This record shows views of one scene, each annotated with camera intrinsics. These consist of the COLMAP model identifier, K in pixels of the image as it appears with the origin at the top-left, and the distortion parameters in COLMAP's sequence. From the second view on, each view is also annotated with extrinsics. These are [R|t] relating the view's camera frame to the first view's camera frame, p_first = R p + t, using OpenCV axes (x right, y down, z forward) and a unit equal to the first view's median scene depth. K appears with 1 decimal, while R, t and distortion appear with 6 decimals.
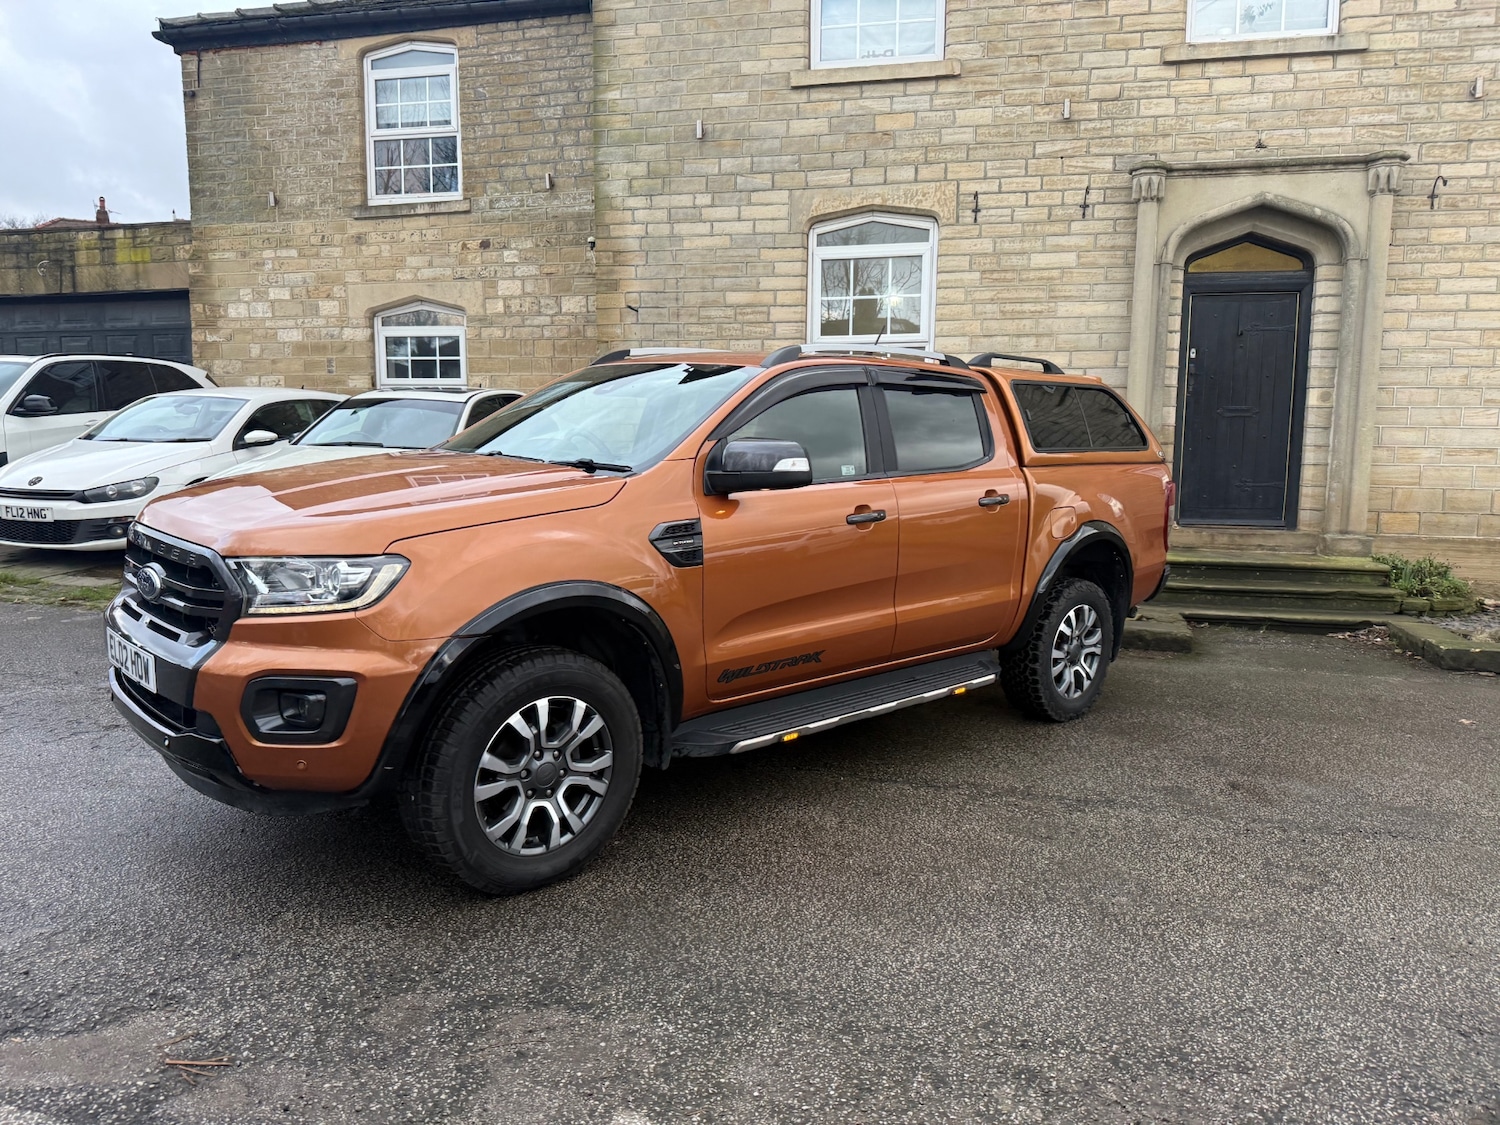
lens RADIAL K [[1057.9, 0, 751.9], [0, 1057.9, 560.7], [0, 0, 1]] dist [0.034404, -0.062280]
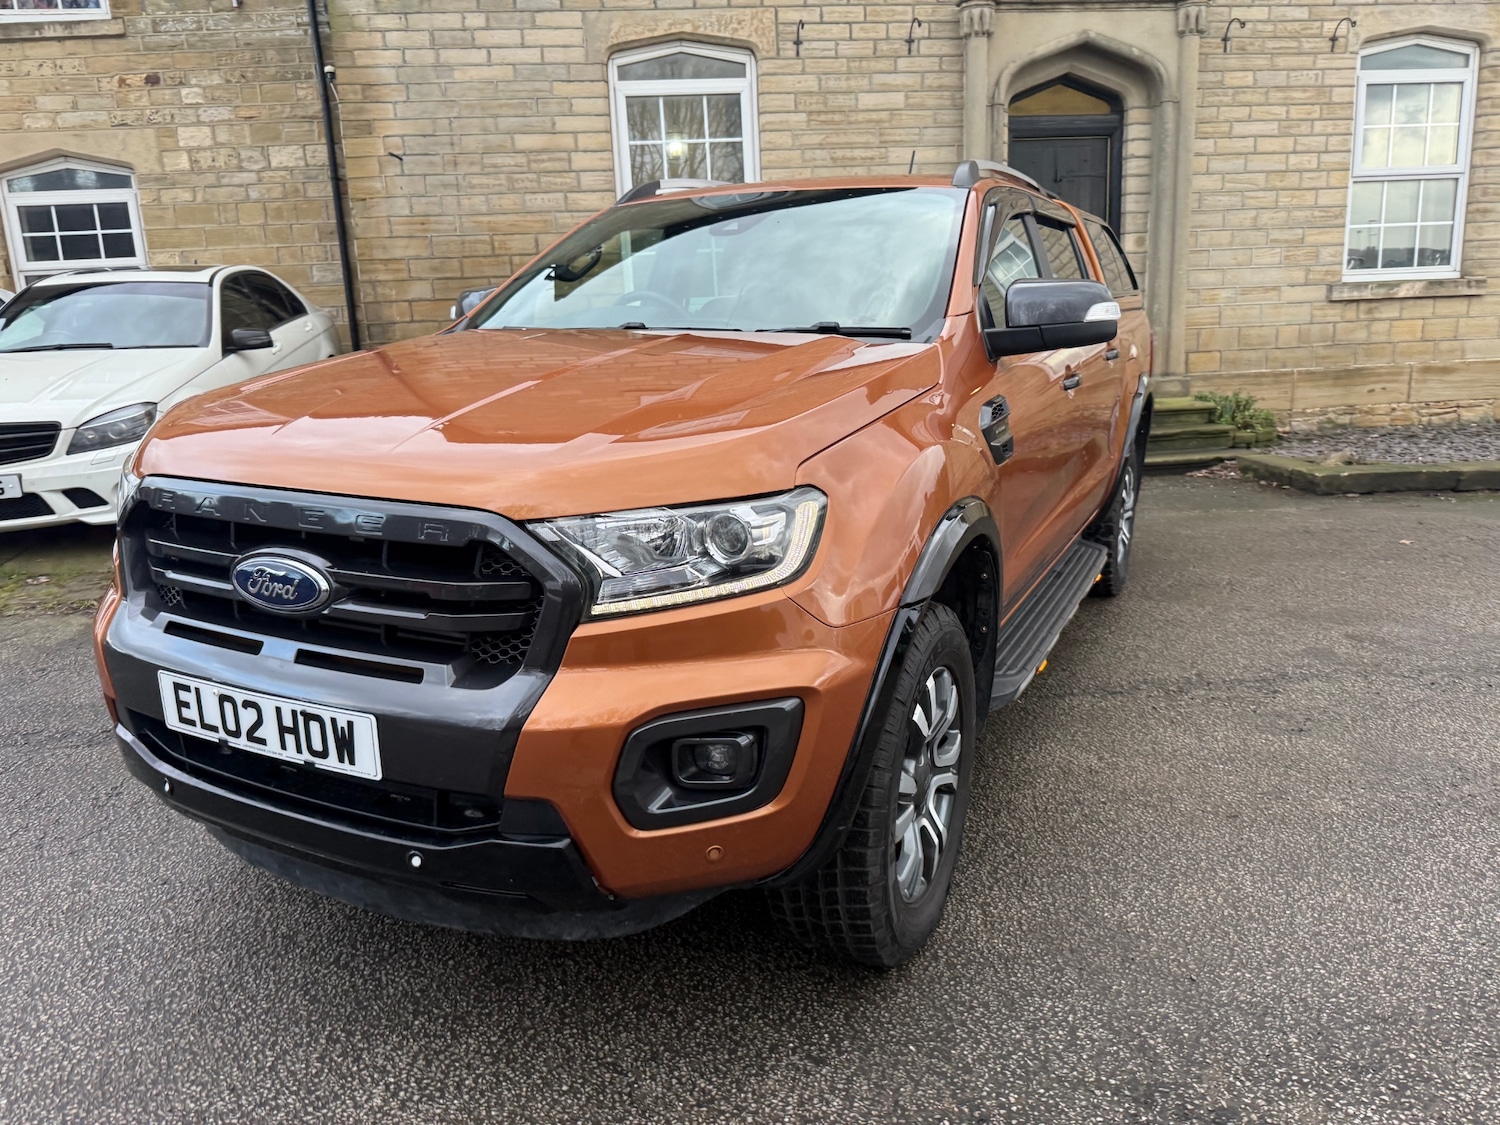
lens RADIAL K [[1068.5, 0, 740.4], [0, 1068.5, 545.8], [0, 0, 1]] dist [-0.008711, -0.000764]
pose [[0.940027, -0.120873, 0.318965, -0.174719], [0.089717, 0.989798, 0.110683, -0.012786], [-0.329090, -0.075428, 0.941281, 0.135943]]
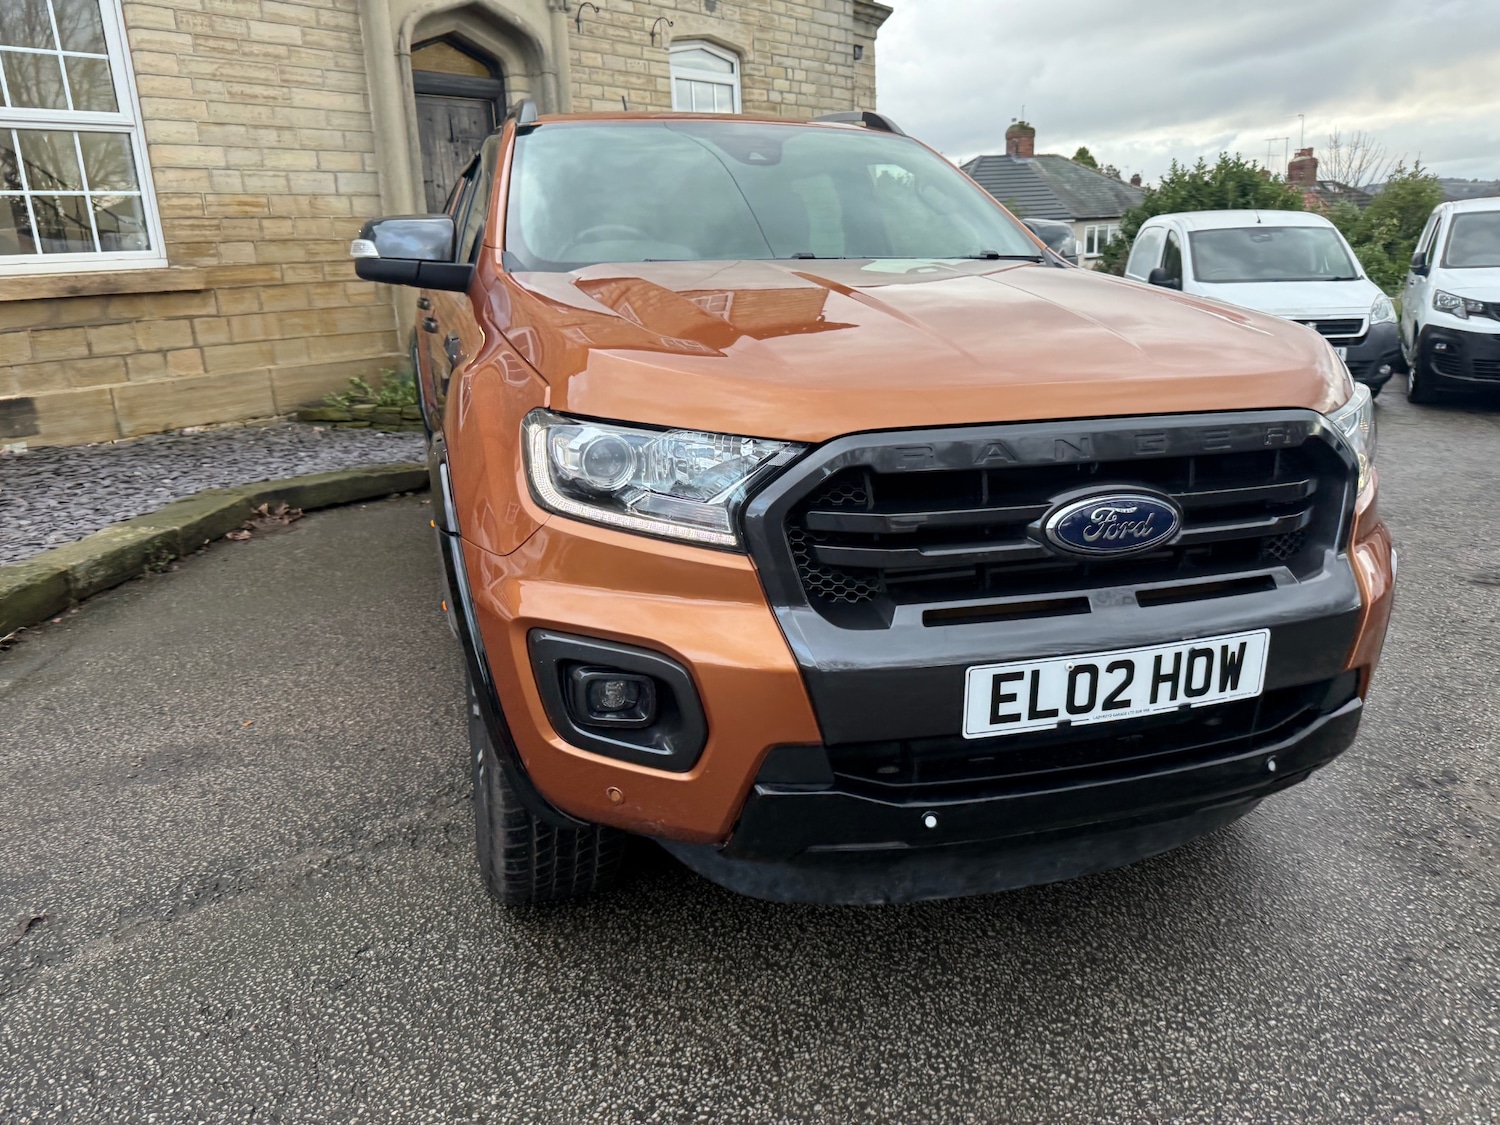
lens RADIAL K [[1066.8, 0, 737.8], [0, 1066.8, 547.6], [0, 0, 1]] dist [-0.002781, -0.007257]
pose [[0.447997, -0.268042, 0.852908, -0.359102], [0.146620, 0.963109, 0.225661, -0.034816], [-0.881930, 0.023957, 0.470771, 0.312143]]
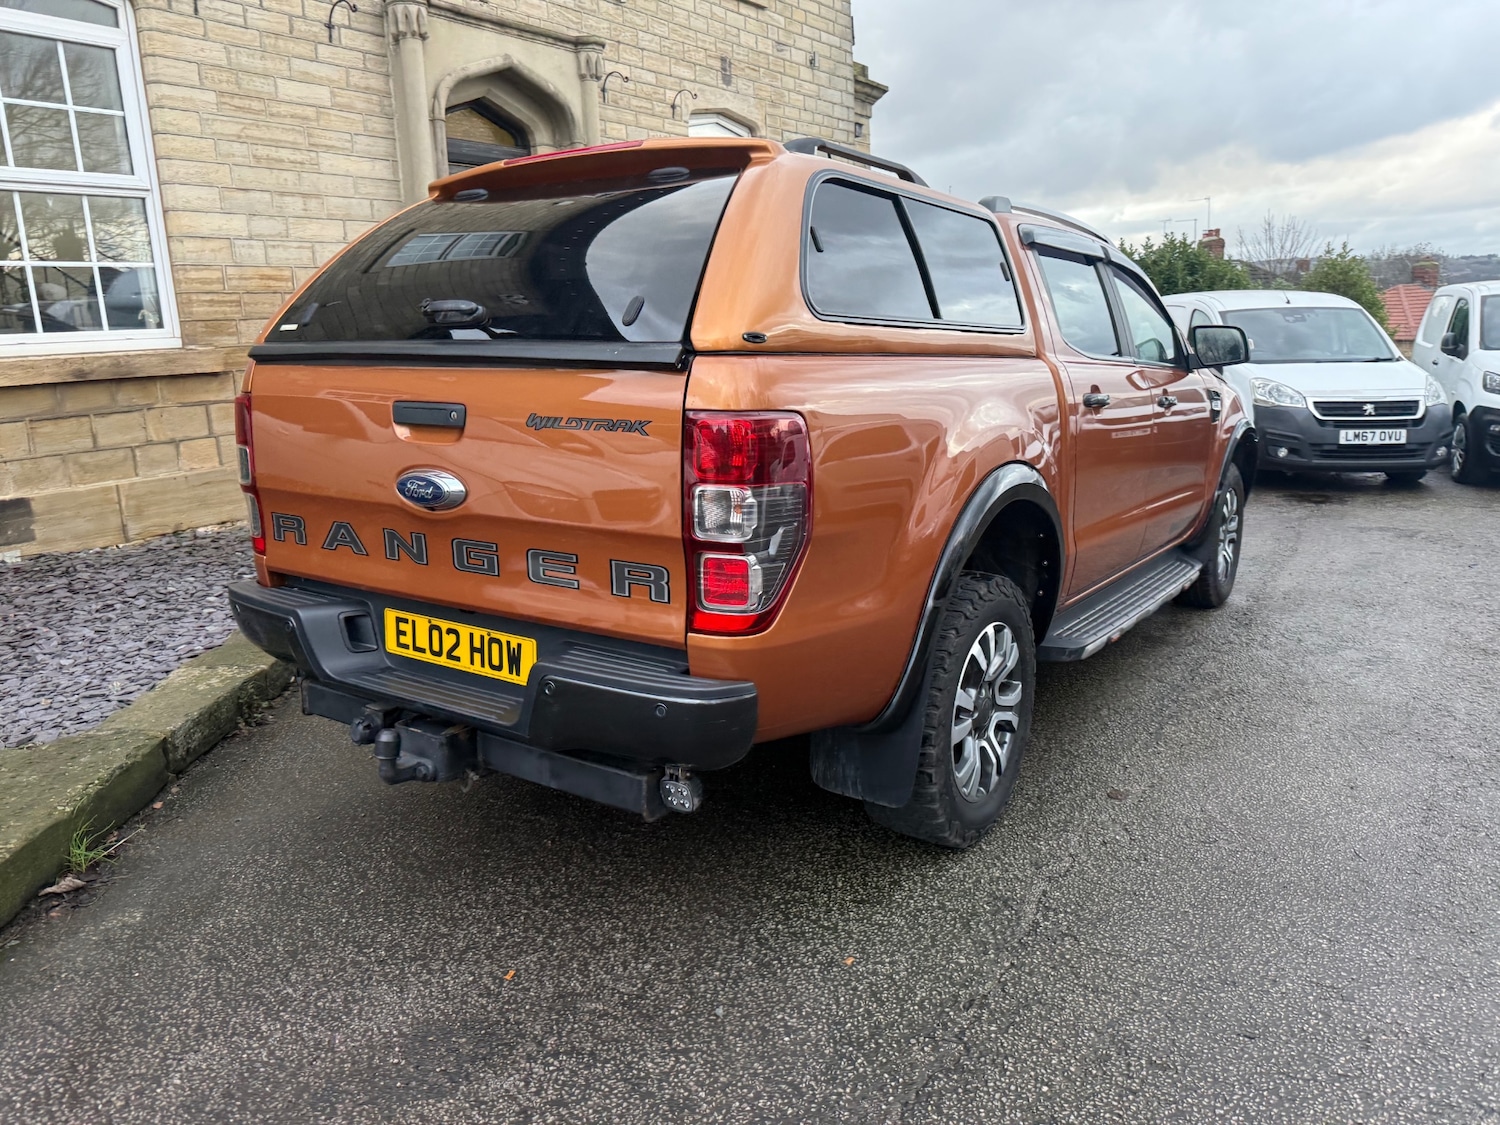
lens RADIAL K [[1063.4, 0, 737.2], [0, 1063.4, 545.5], [0, 0, 1]] dist [0.000966, -0.009057]
pose [[0.373620, -0.217533, 0.901714, -0.339969], [0.144694, 0.973880, 0.174989, -0.061429], [-0.916227, 0.065093, 0.395336, 0.450279]]
